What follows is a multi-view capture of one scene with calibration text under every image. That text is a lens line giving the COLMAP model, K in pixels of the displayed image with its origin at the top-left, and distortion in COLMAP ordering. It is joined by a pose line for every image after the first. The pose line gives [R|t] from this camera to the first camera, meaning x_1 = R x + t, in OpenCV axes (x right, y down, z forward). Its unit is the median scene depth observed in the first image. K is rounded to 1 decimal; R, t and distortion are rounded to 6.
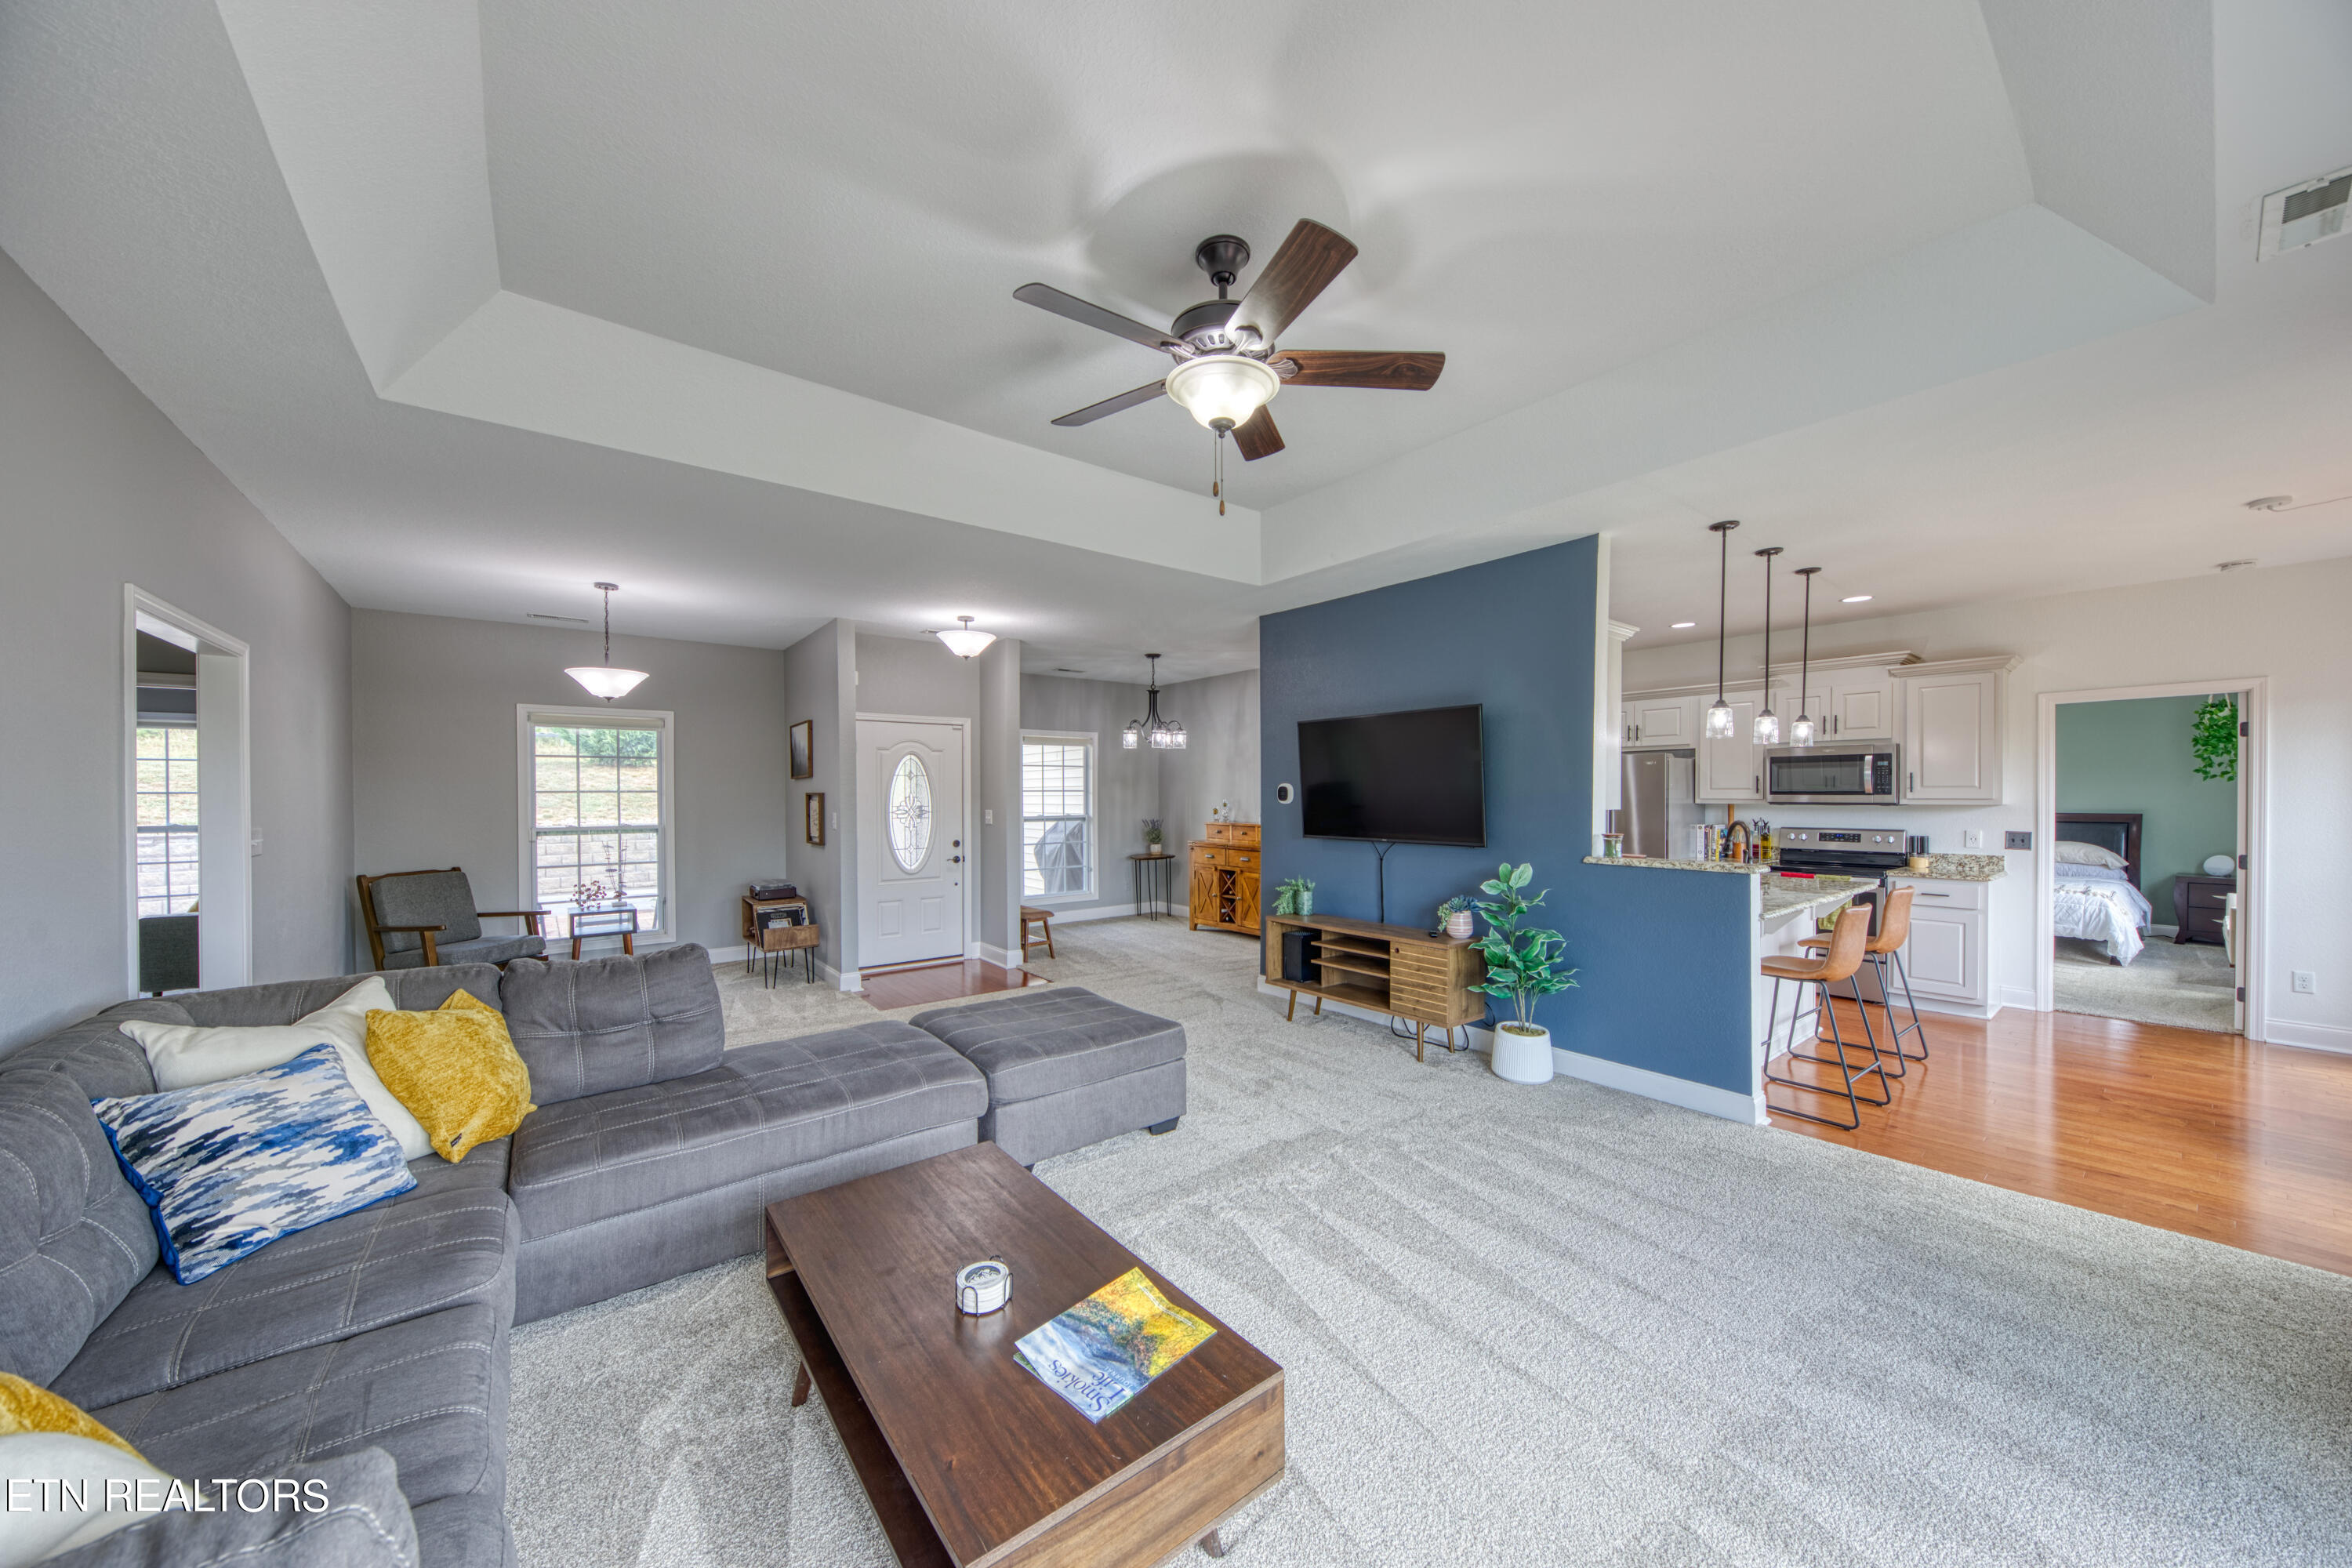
lens RADIAL K [[816.6, 0, 1188.2], [0, 816.6, 803.4], [0, 0, 1]] dist [0.009648, -0.005192]
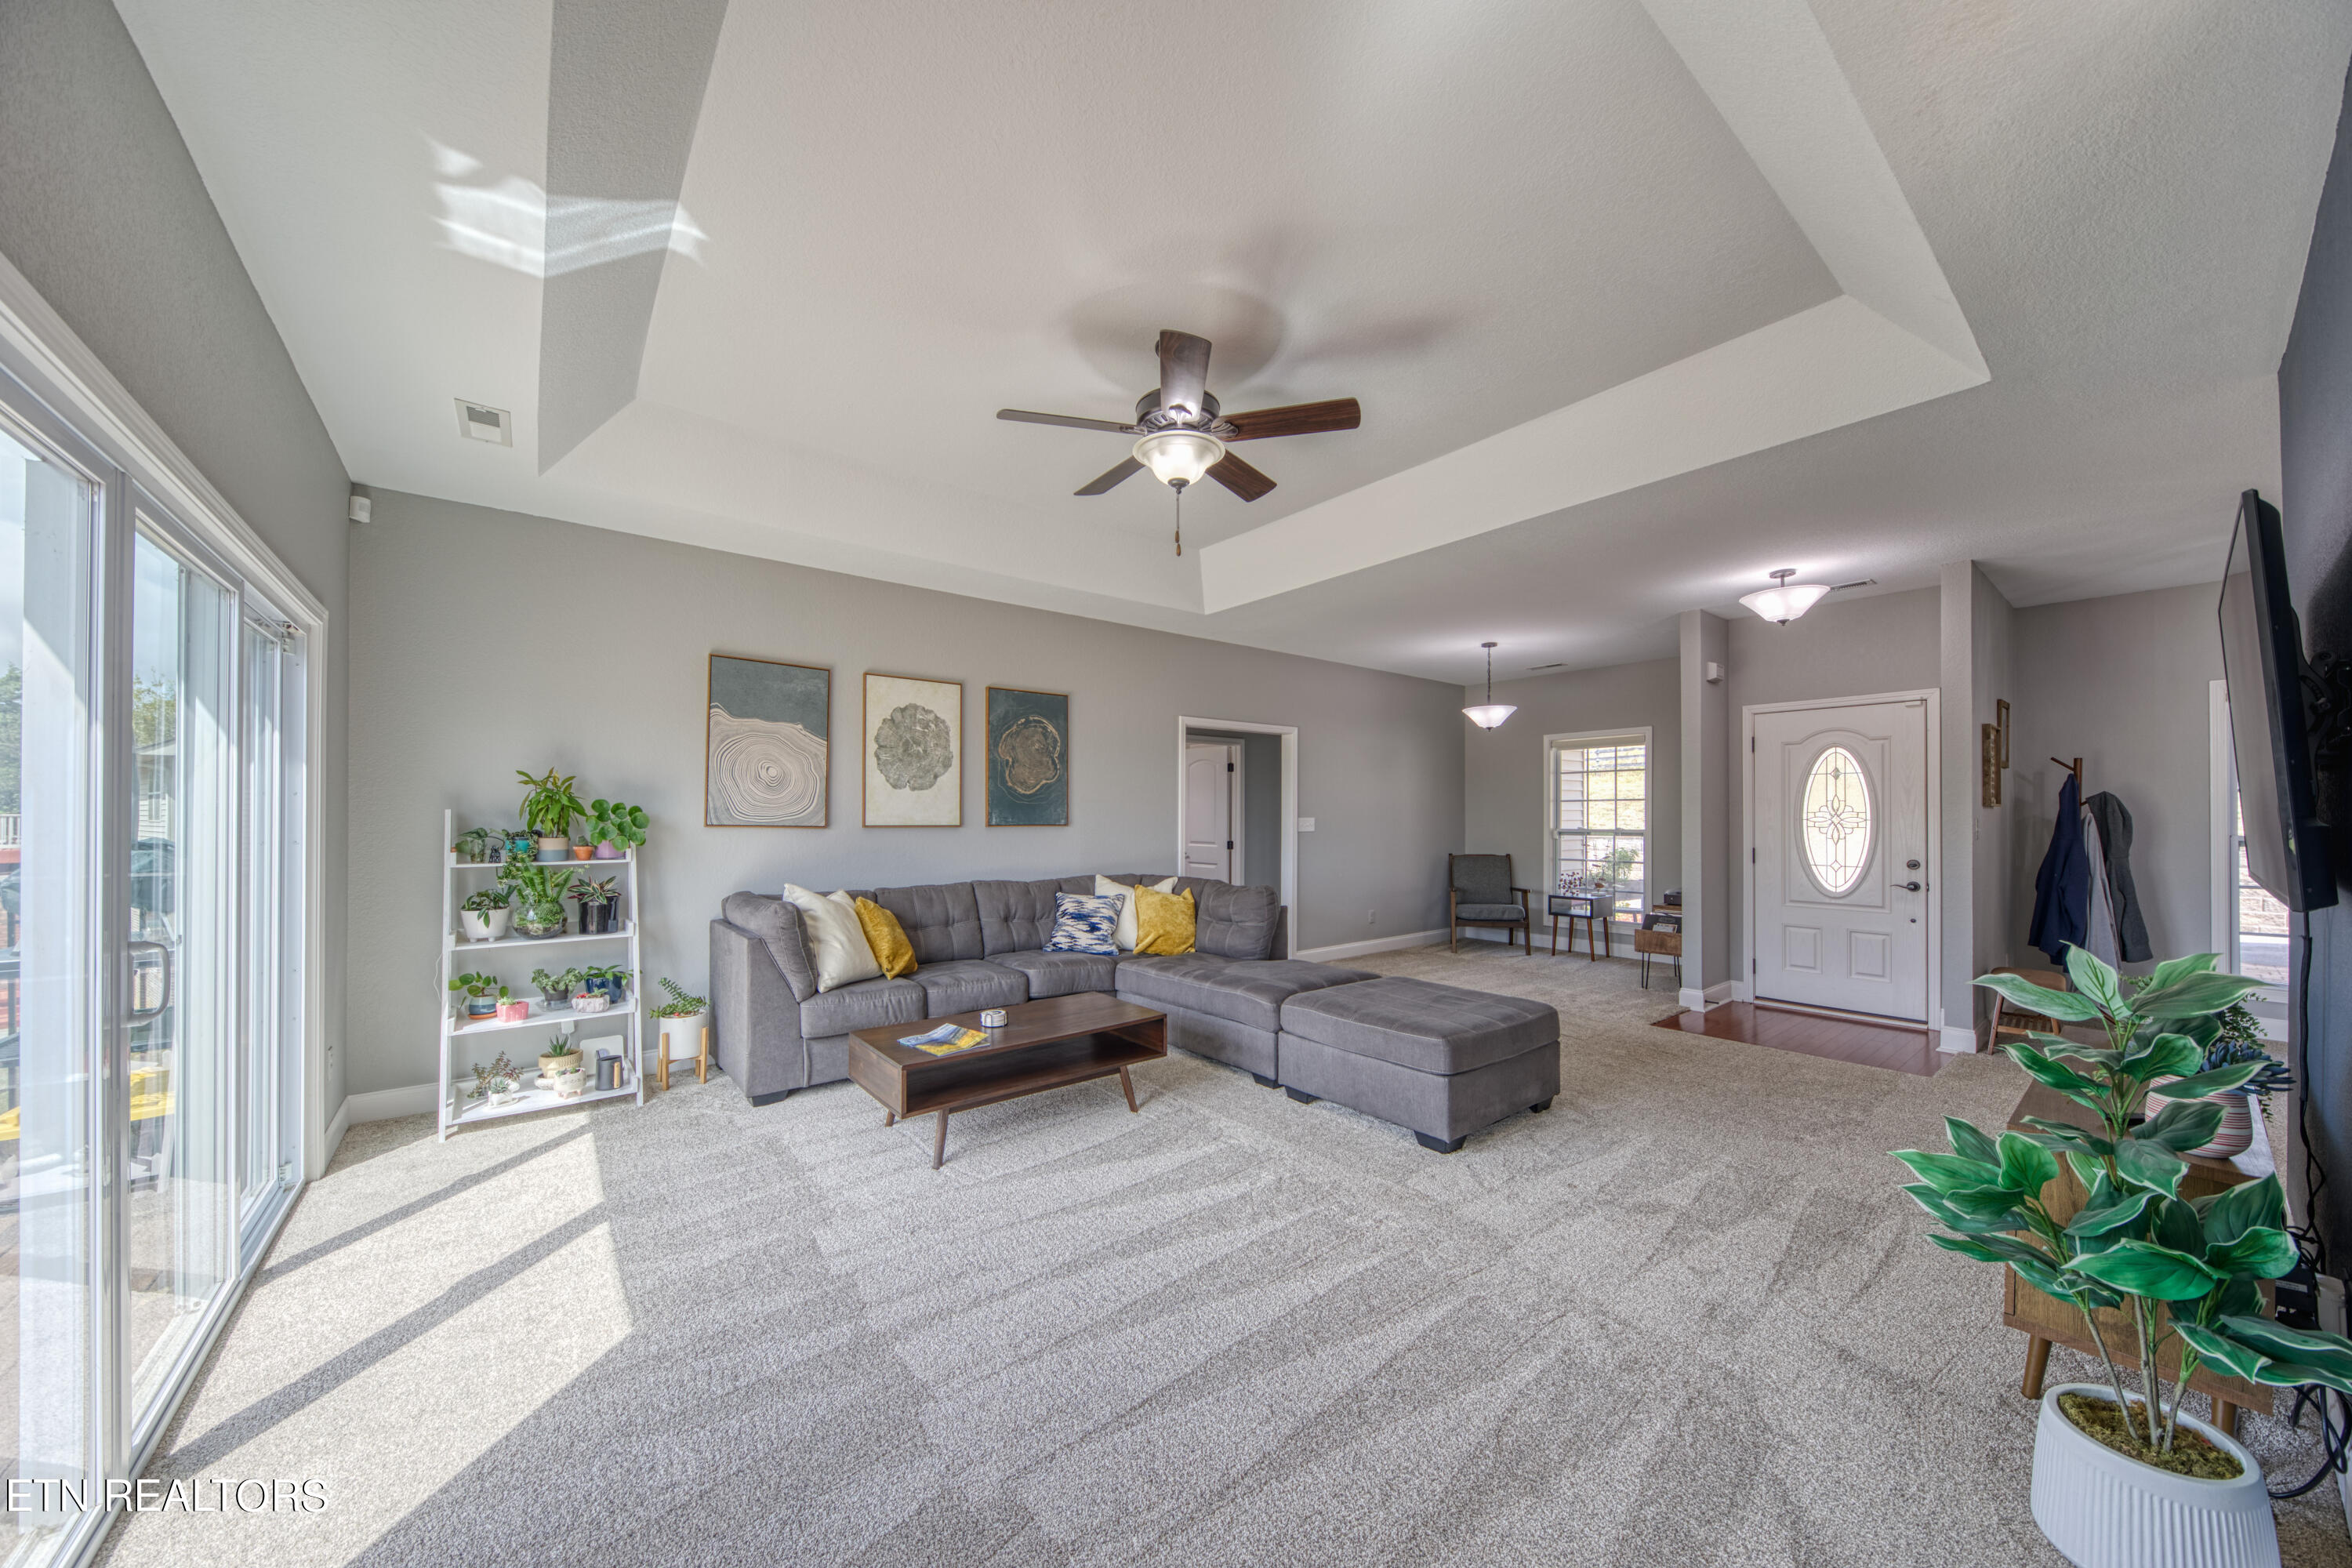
lens RADIAL K [[816.6, 0, 1177.7], [0, 816.6, 812.8], [0, 0, 1]] dist [0.009648, -0.005192]
pose [[0.000860, -0.004796, -0.999988, 0.360121], [-0.013292, 0.999900, -0.004807, 0.012800], [0.999911, 0.013296, 0.000796, 0.284851]]
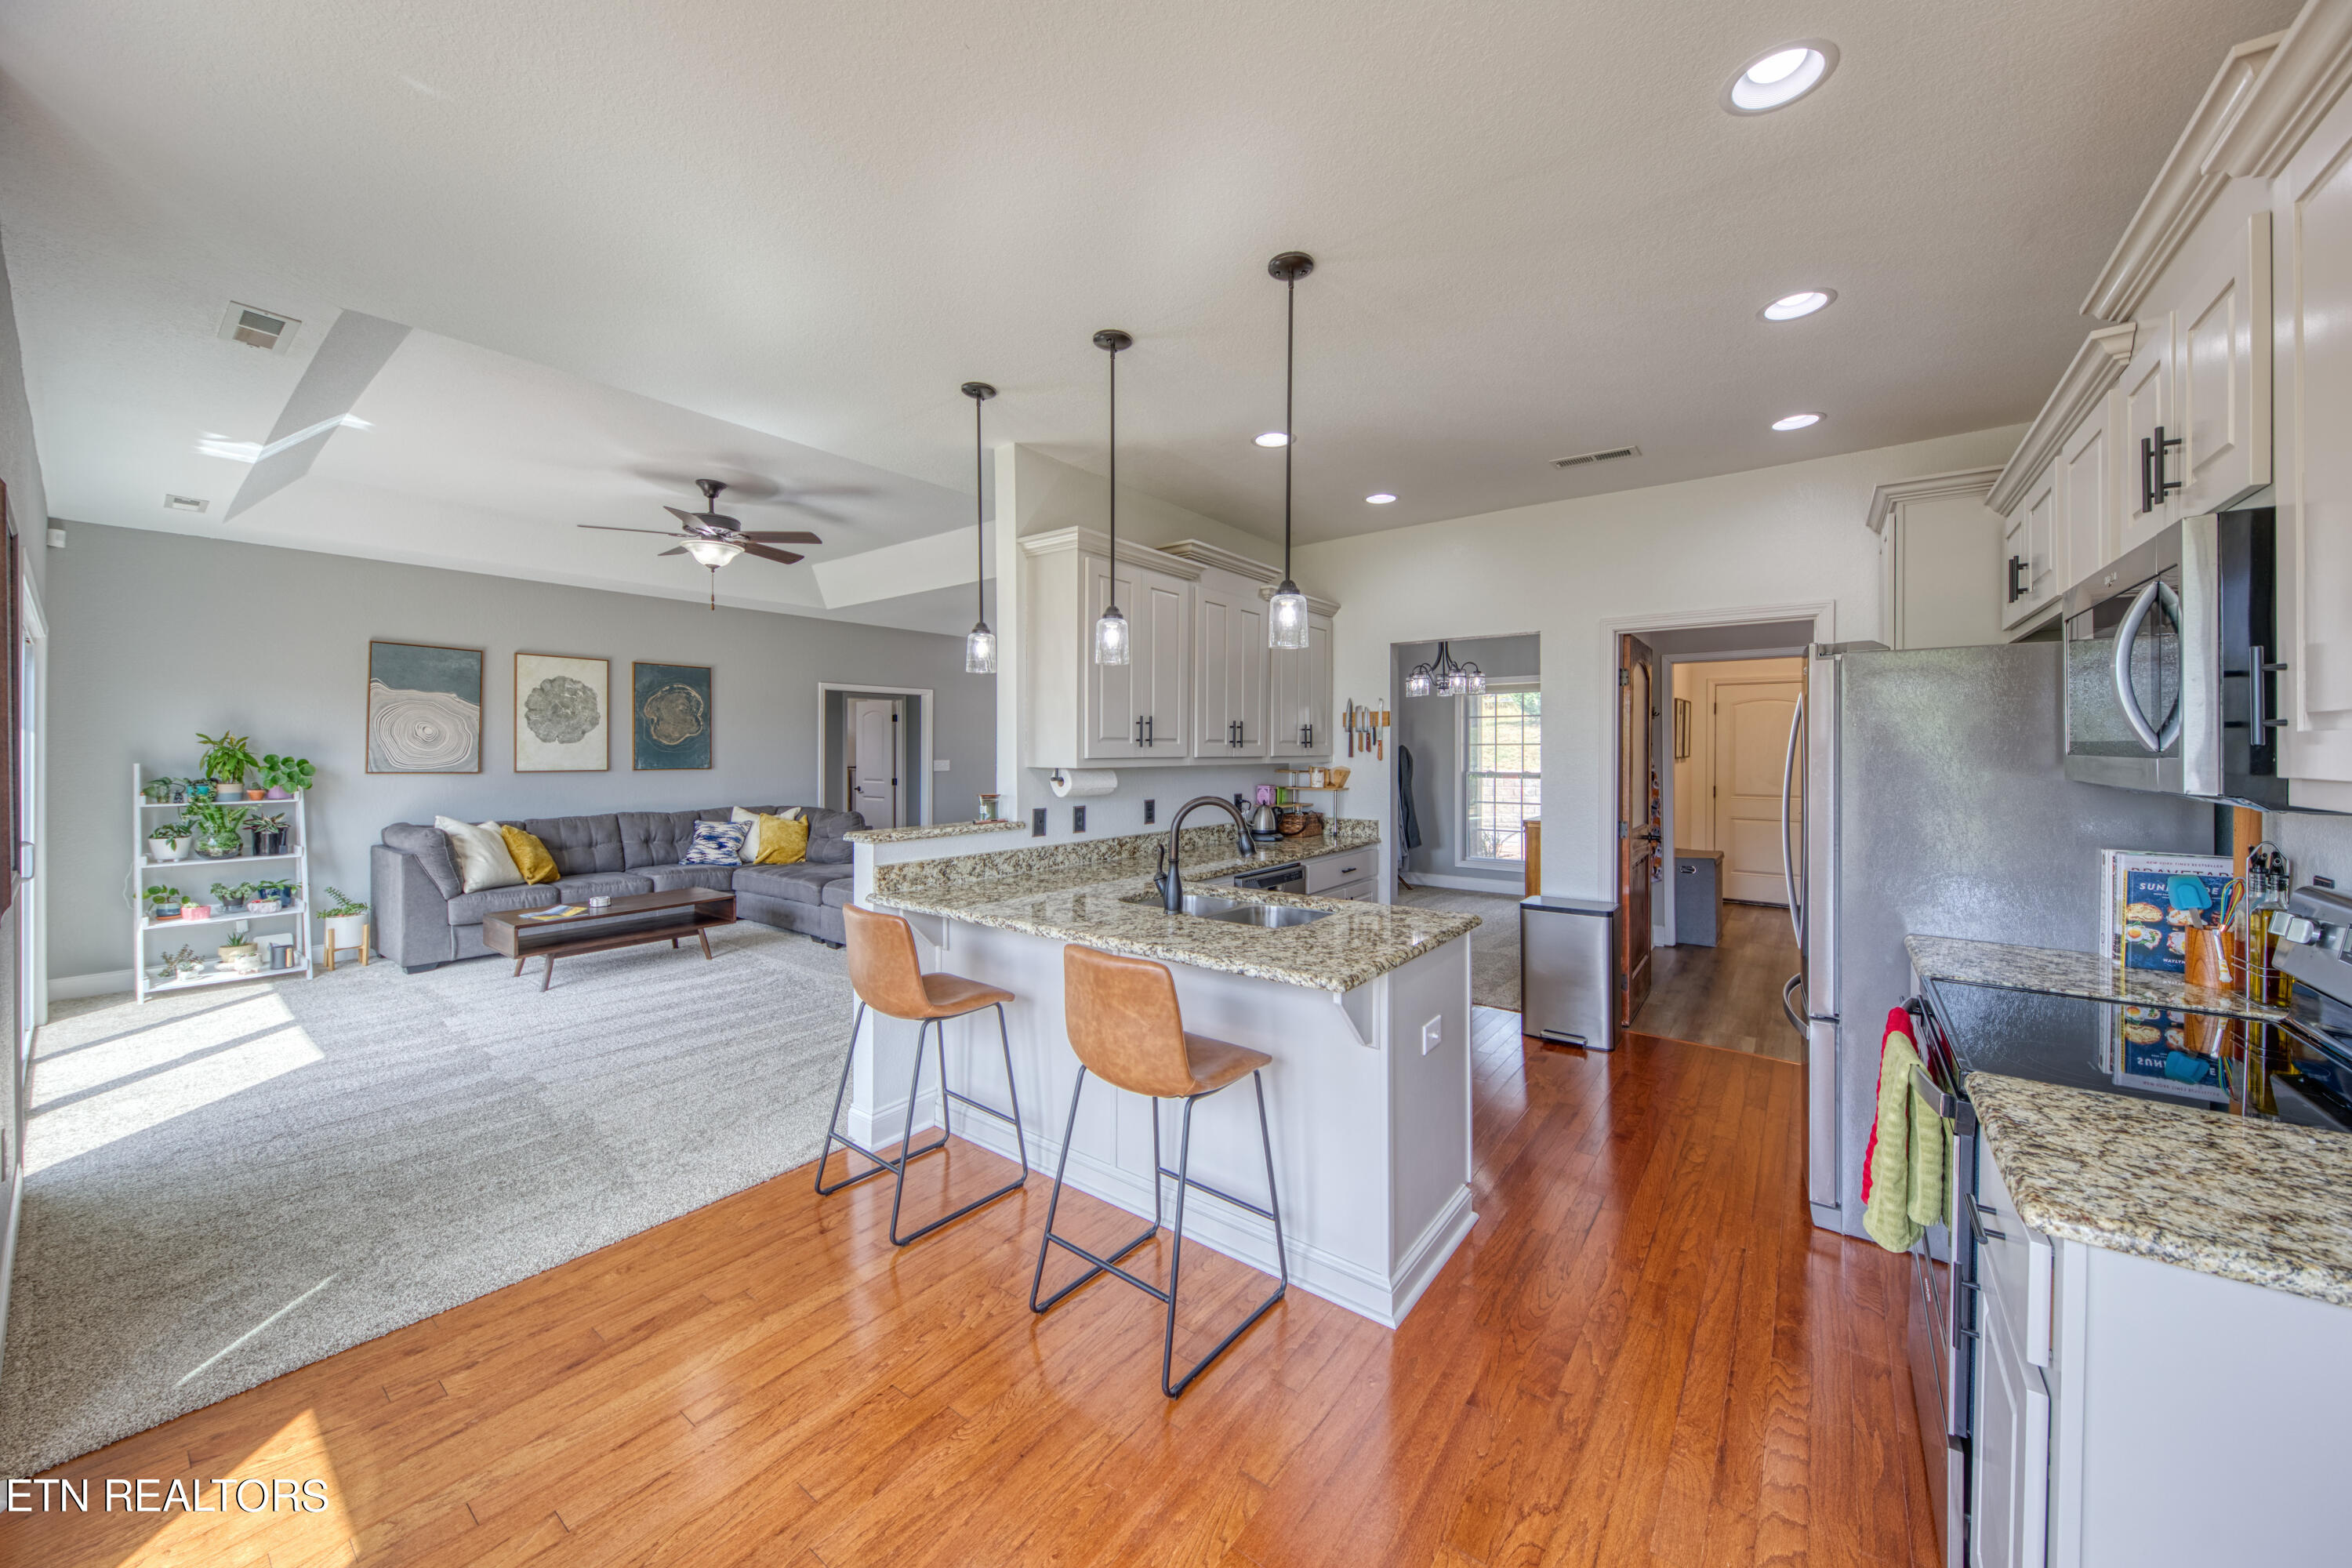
lens RADIAL K [[816.6, 0, 1171.1], [0, 816.6, 750.9], [0, 0, 1]] dist [0.009648, -0.005192]
pose [[0.246937, 0.000781, -0.969031, 0.639877], [-0.012328, 0.999921, -0.002336, -0.001310], [0.968953, 0.012523, 0.246928, 0.449702]]
